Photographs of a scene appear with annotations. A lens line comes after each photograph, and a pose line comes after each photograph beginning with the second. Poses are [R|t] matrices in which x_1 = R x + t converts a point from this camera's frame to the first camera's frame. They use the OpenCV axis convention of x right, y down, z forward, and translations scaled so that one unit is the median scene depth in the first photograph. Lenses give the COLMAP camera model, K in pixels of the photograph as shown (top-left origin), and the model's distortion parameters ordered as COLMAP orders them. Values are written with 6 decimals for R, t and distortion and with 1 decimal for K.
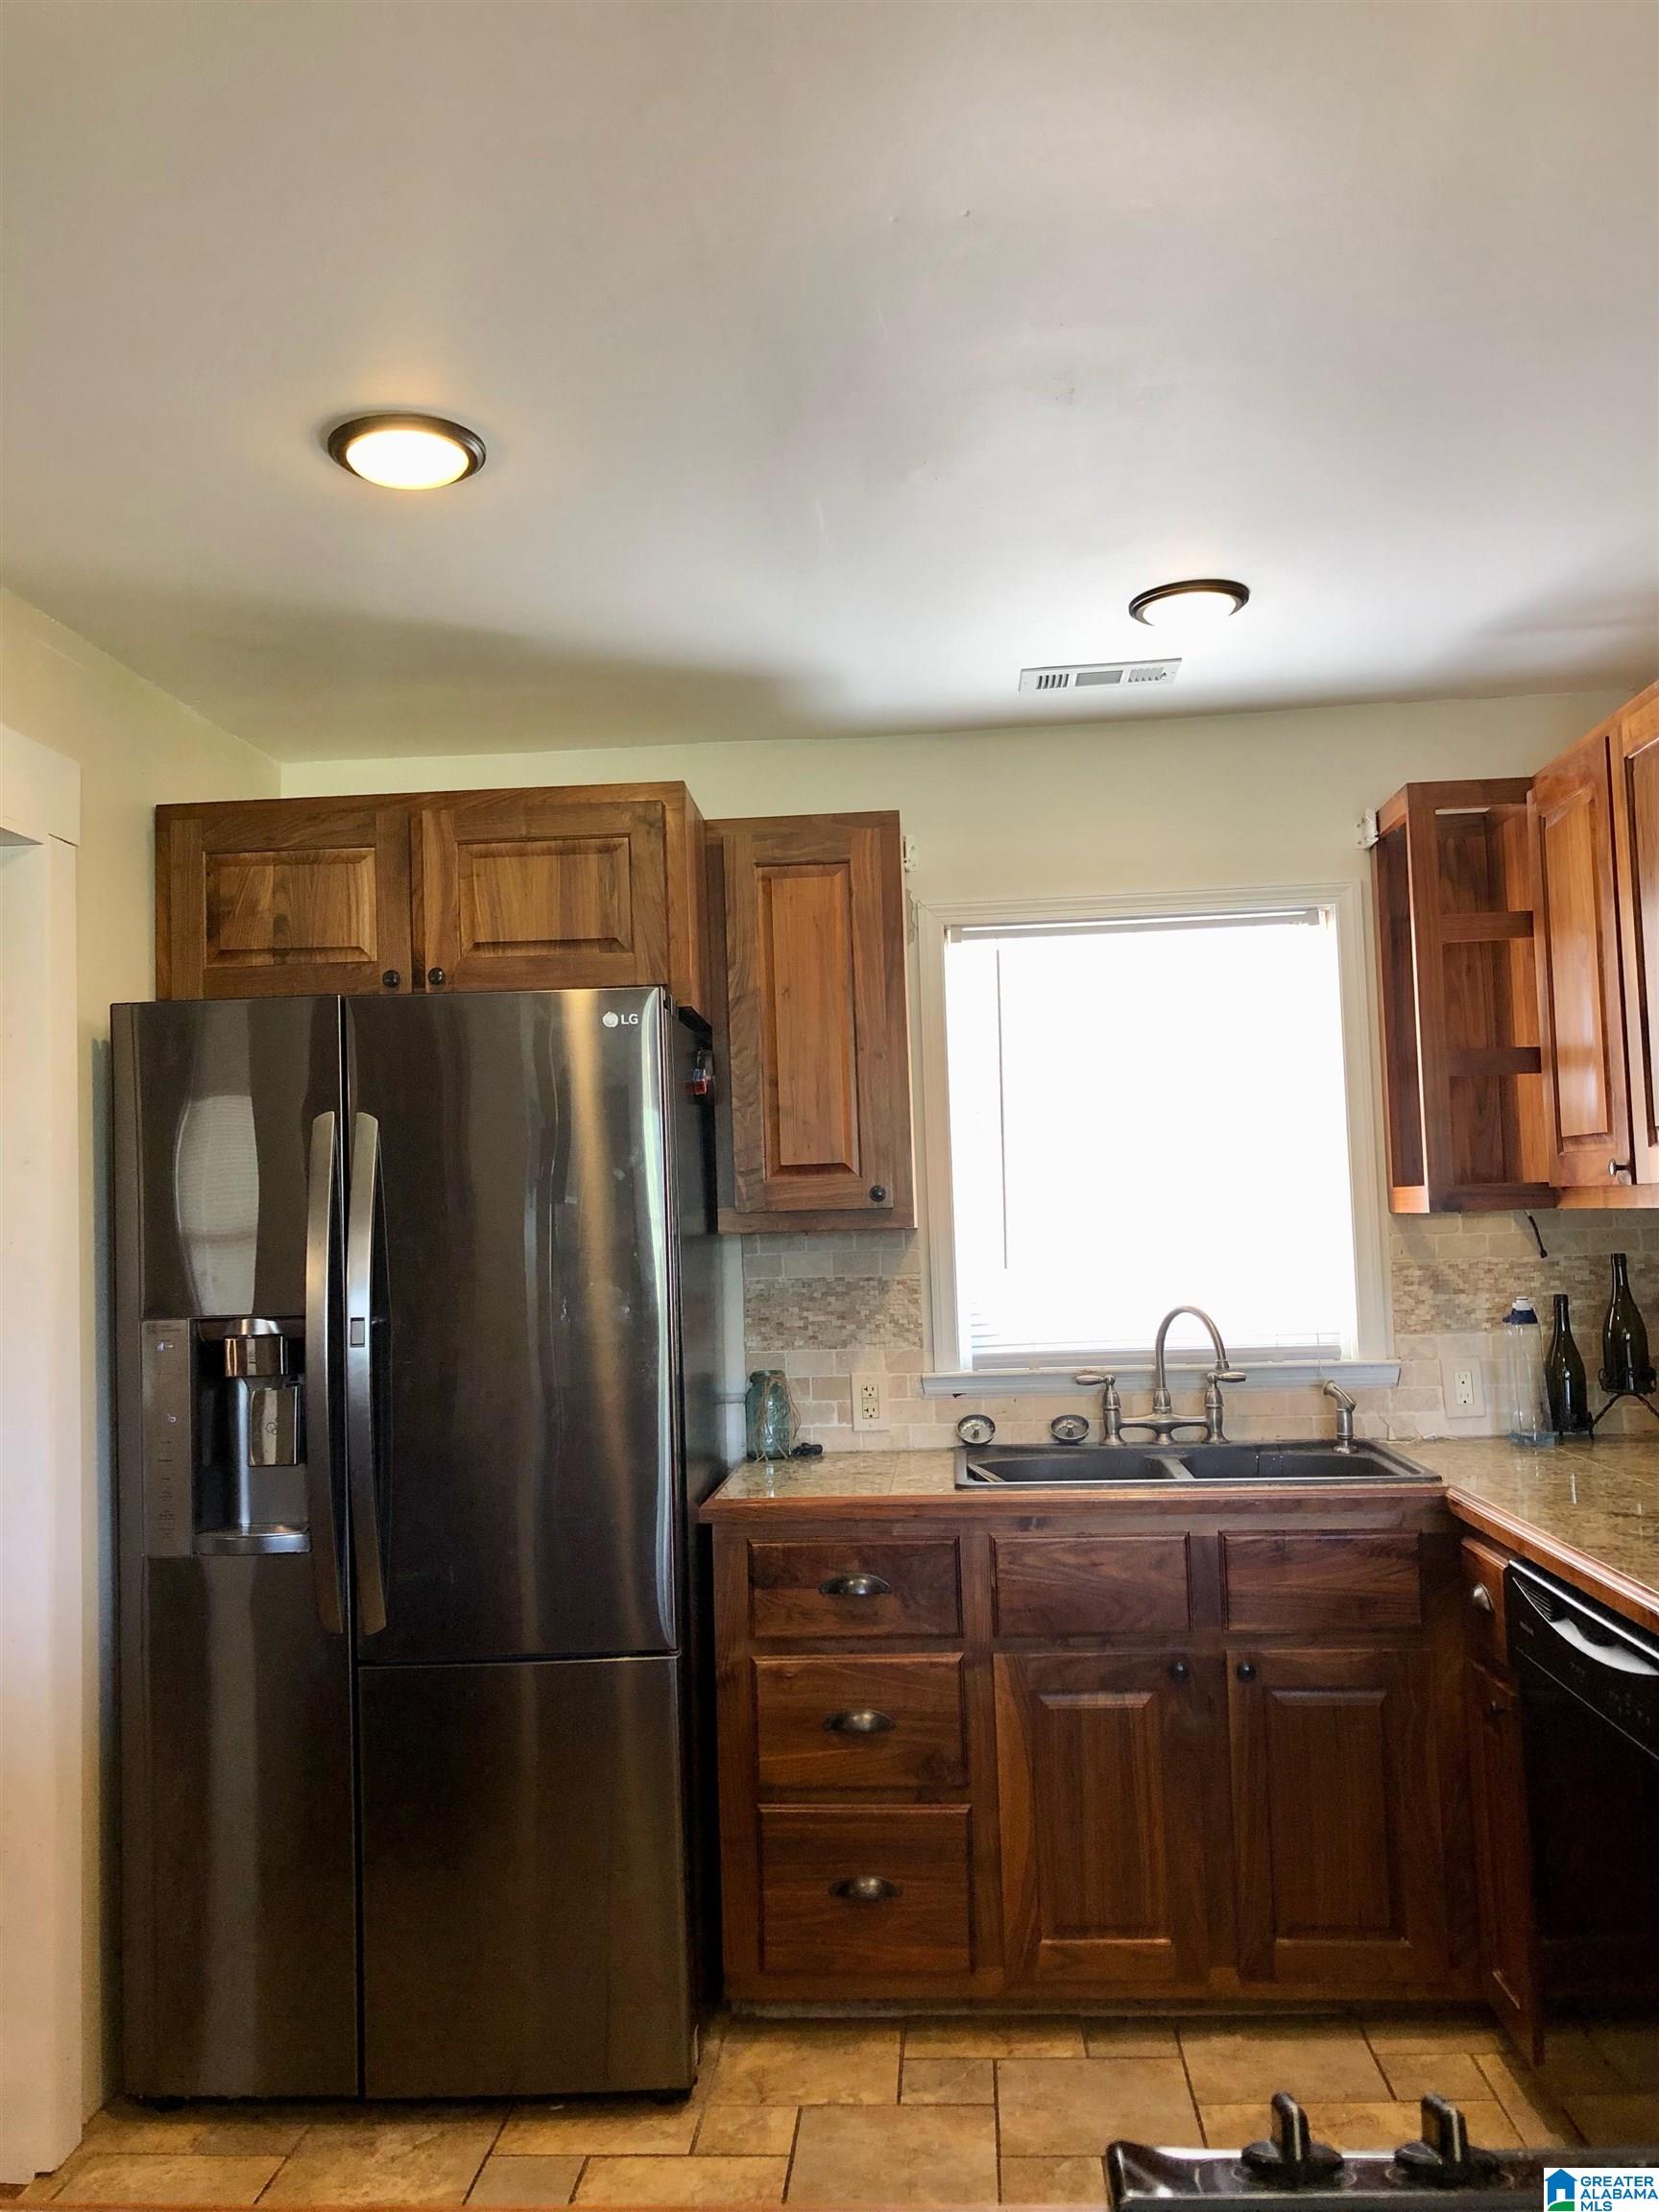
lens RADIAL K [[1799.6, 0, 845.1], [0, 1799.6, 1102.3], [0, 0, 1]] dist [0.050596, -0.050965]
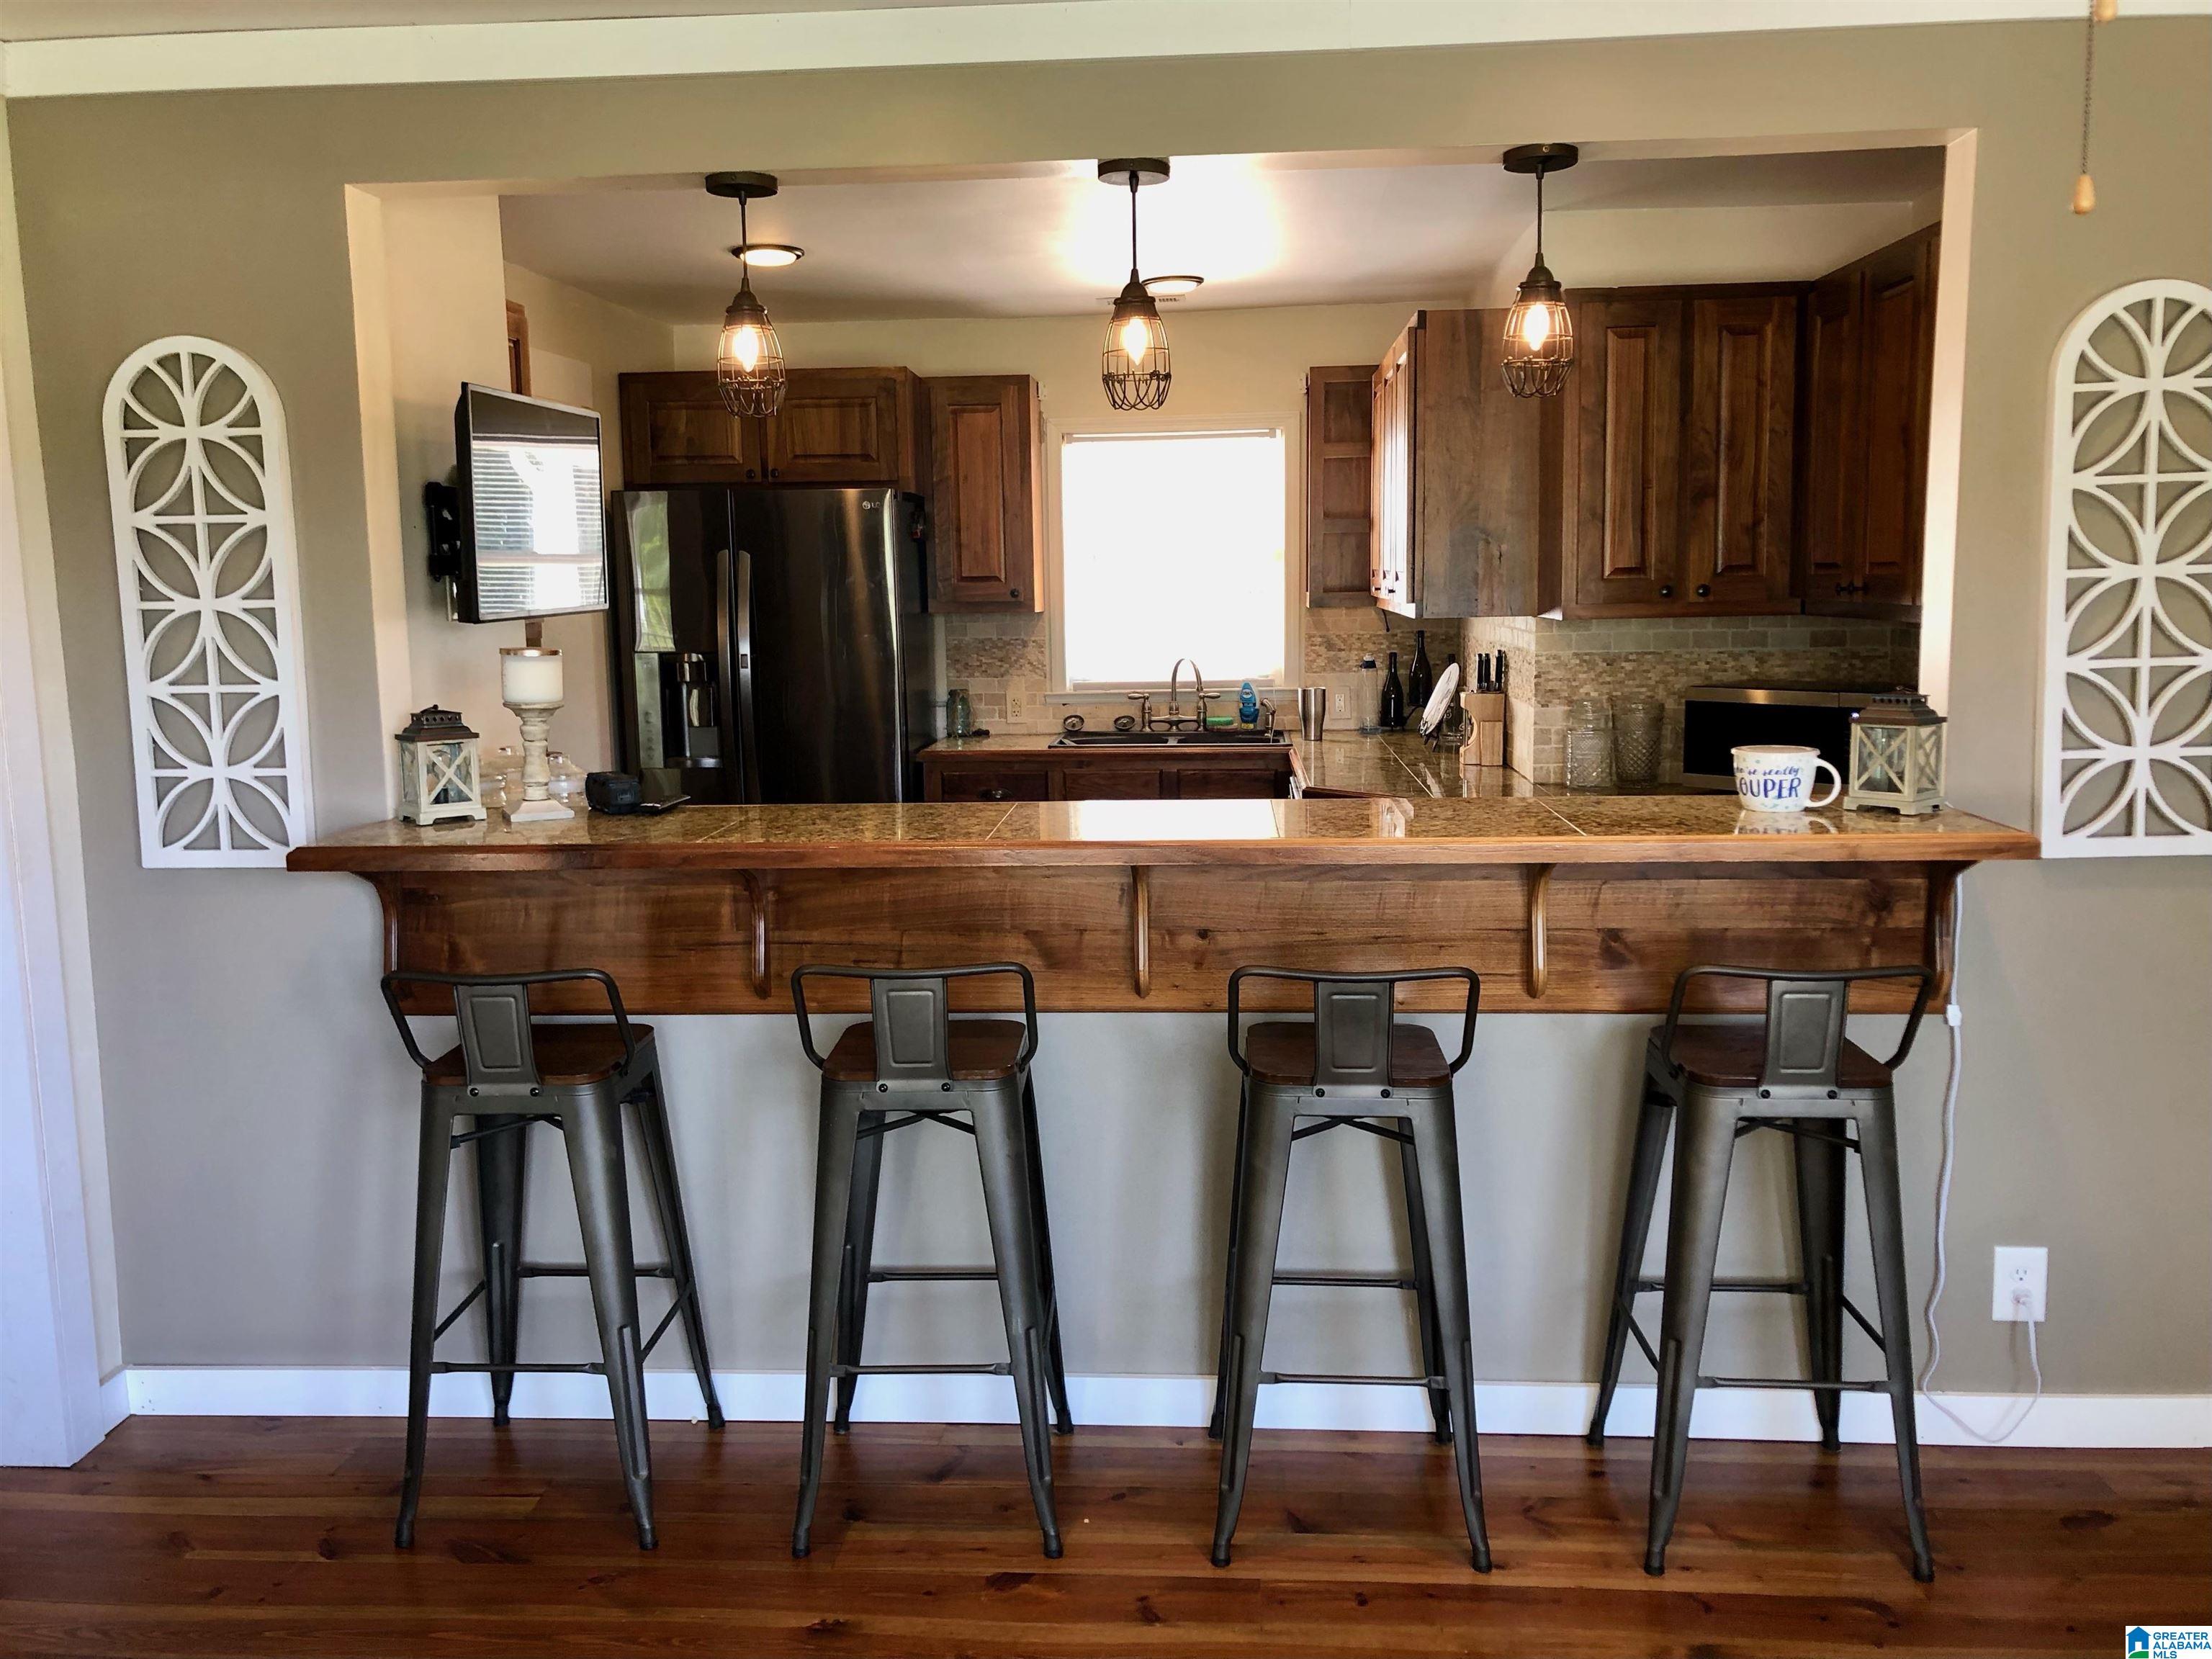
lens RADIAL K [[1799.6, 0, 1097.6], [0, 1799.6, 841.9], [0, 0, 1]] dist [0.050596, -0.050965]
pose [[0.999777, 0.017361, -0.012019, 0.127306], [-0.014425, 0.977237, 0.211660, -0.089678], [0.015420, -0.211439, 0.977269, -0.837791]]
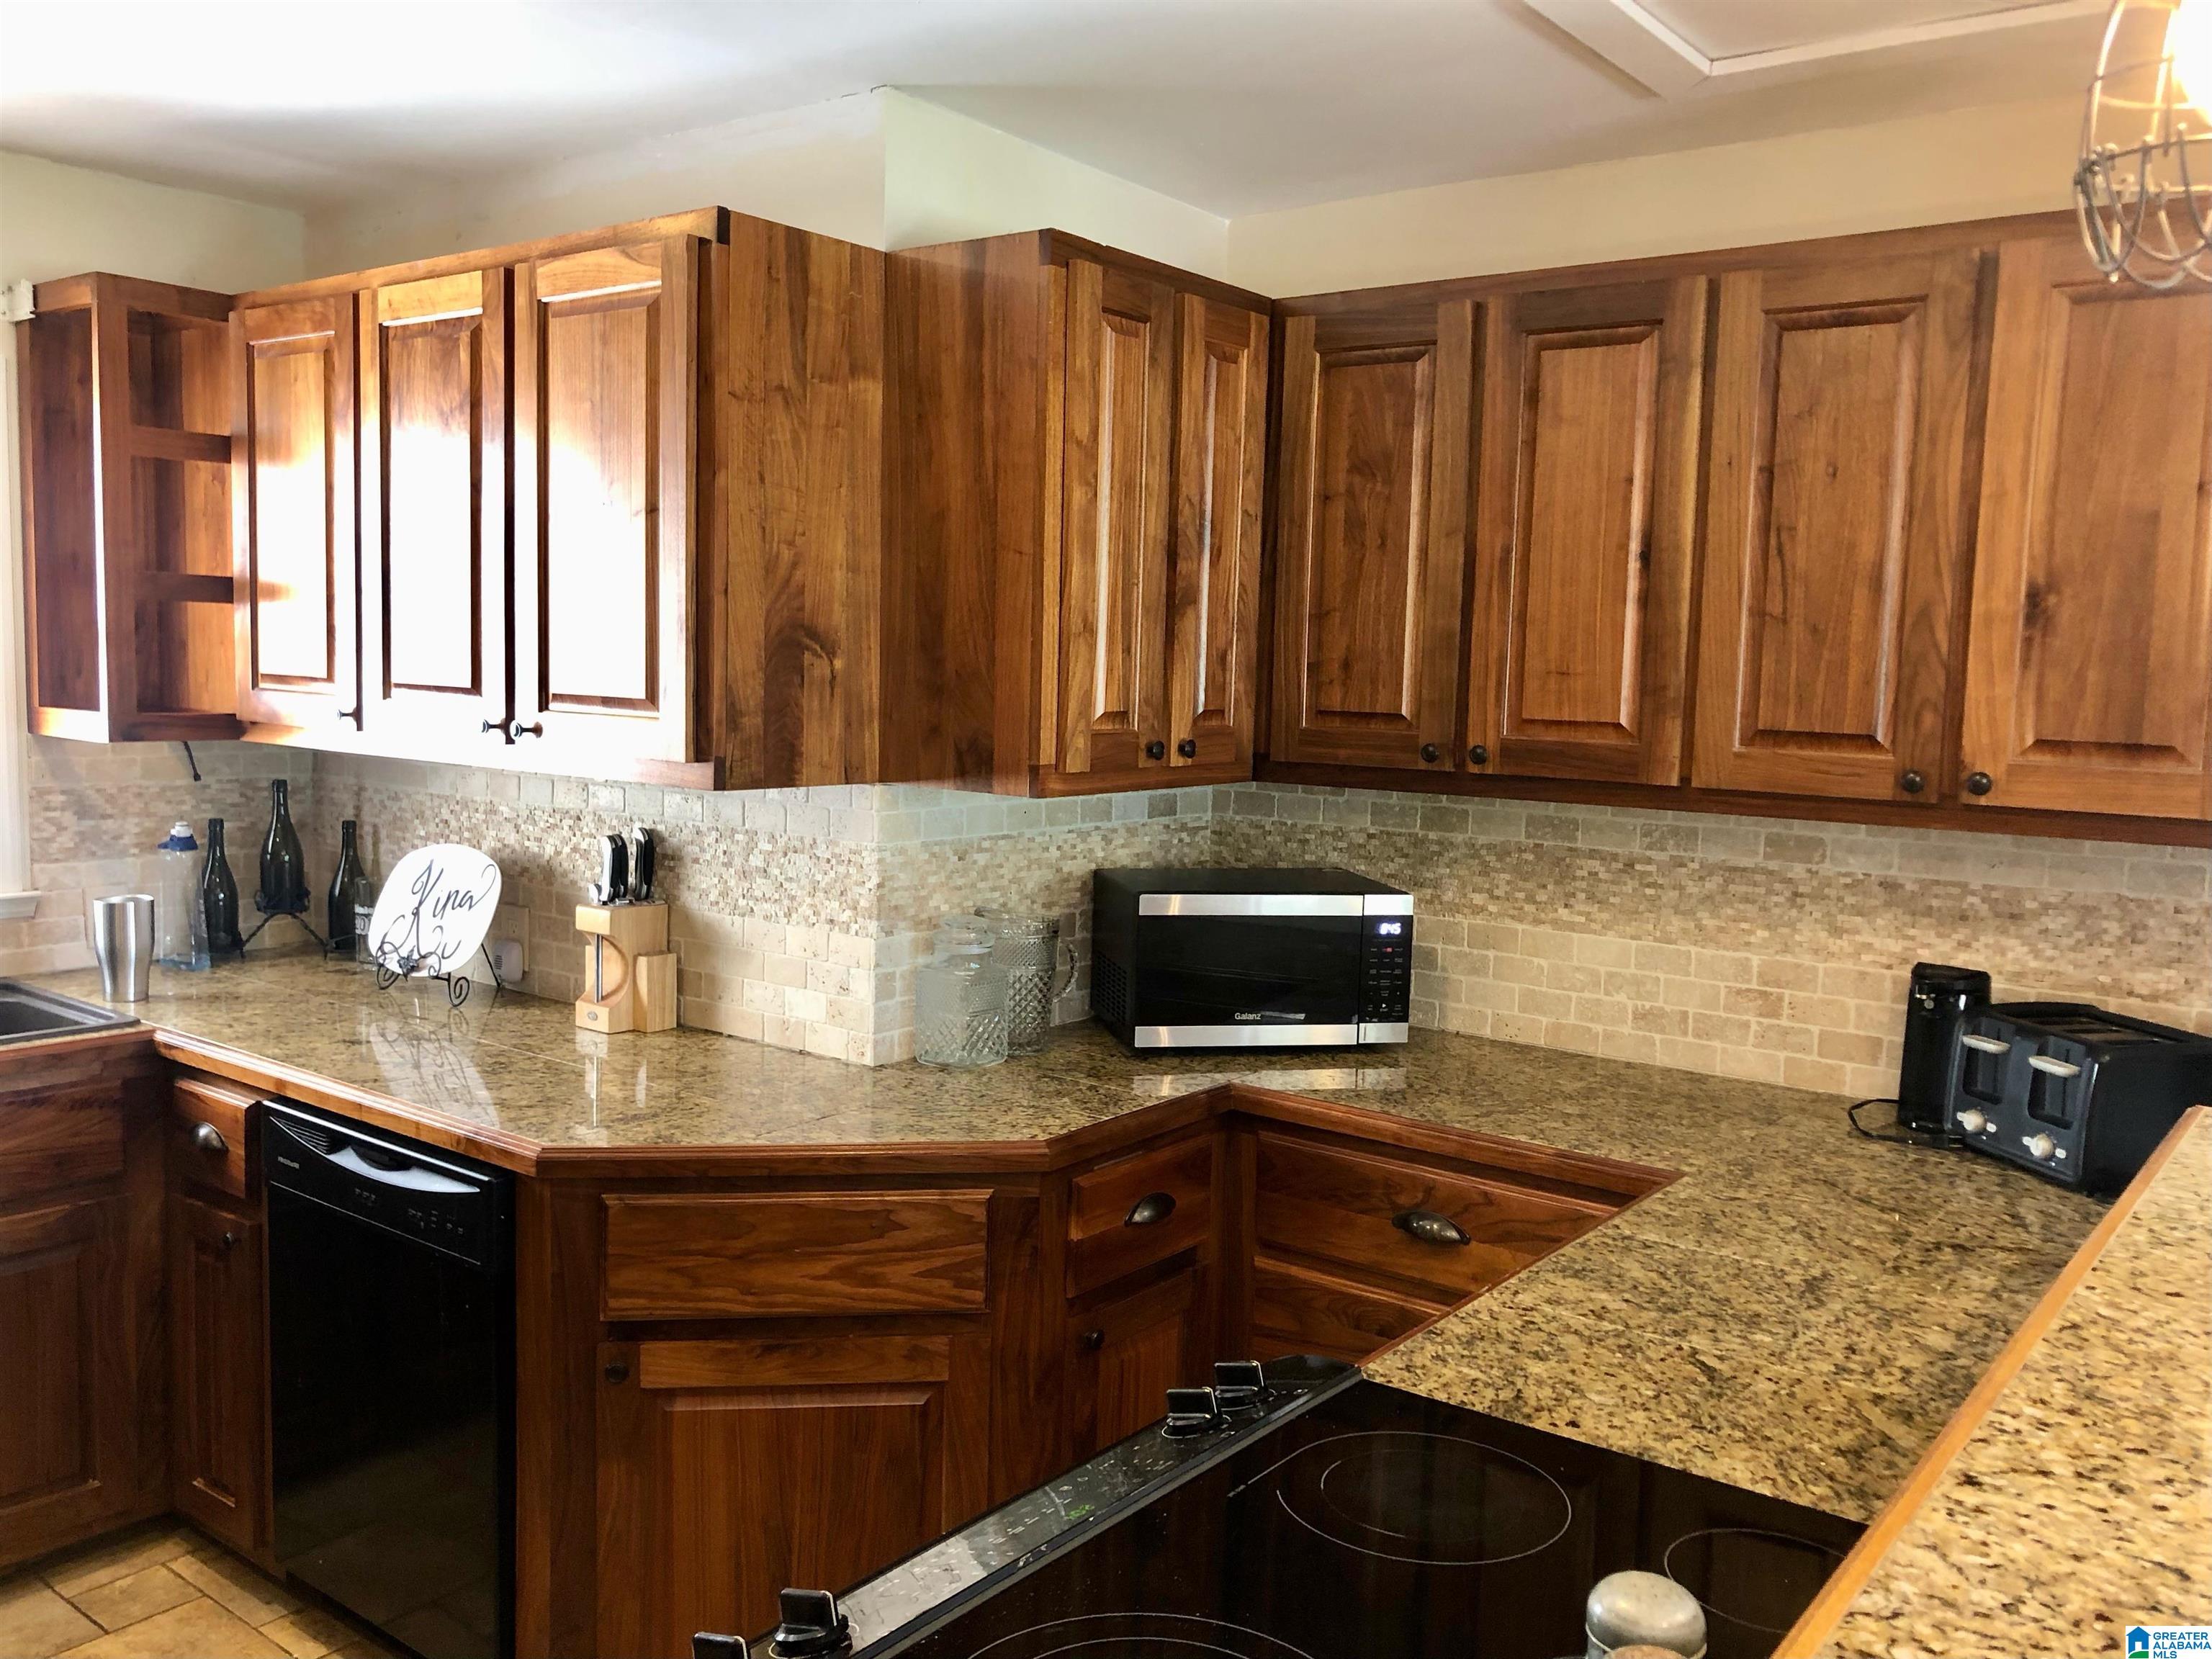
lens RADIAL K [[1799.6, 0, 1103.7], [0, 1799.6, 825.9], [0, 0, 1]] dist [0.050596, -0.050965]
pose [[0.563025, -0.031216, 0.825850, -0.164836], [-0.098558, 0.989619, 0.104598, -0.045098], [-0.820542, -0.140285, 0.554104, 0.037529]]
